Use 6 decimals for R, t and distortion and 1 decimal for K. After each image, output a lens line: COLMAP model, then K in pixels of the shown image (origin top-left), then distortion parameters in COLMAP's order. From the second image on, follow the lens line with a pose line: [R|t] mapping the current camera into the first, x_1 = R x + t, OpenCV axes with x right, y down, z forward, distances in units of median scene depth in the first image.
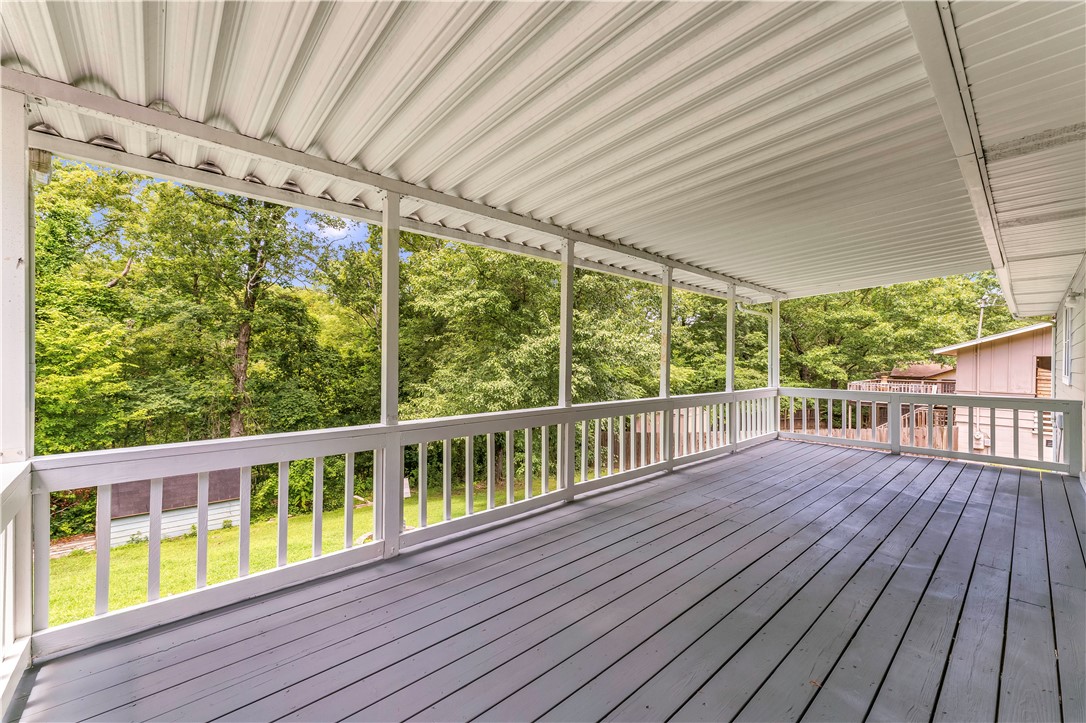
lens RADIAL K [[428.9, 0, 543.0], [0, 428.9, 361.5], [0, 0, 1]] dist [-0.007324, -0.000009]
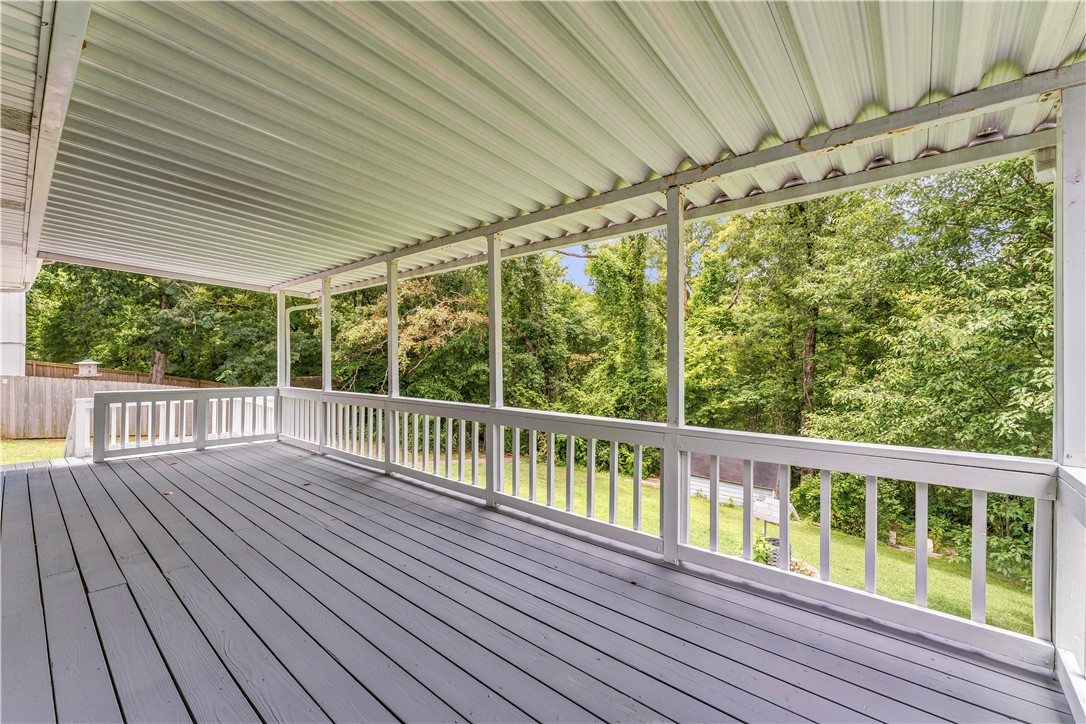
lens RADIAL K [[446.9, 0, 544.3], [0, 446.9, 361.7], [0, 0, 1]] dist [0.001307, 0.000138]
pose [[0.129539, -0.005747, -0.991558, 1.048180], [0.001809, 0.999983, -0.005560, 0.008763], [0.991573, -0.001073, 0.129548, 0.961200]]
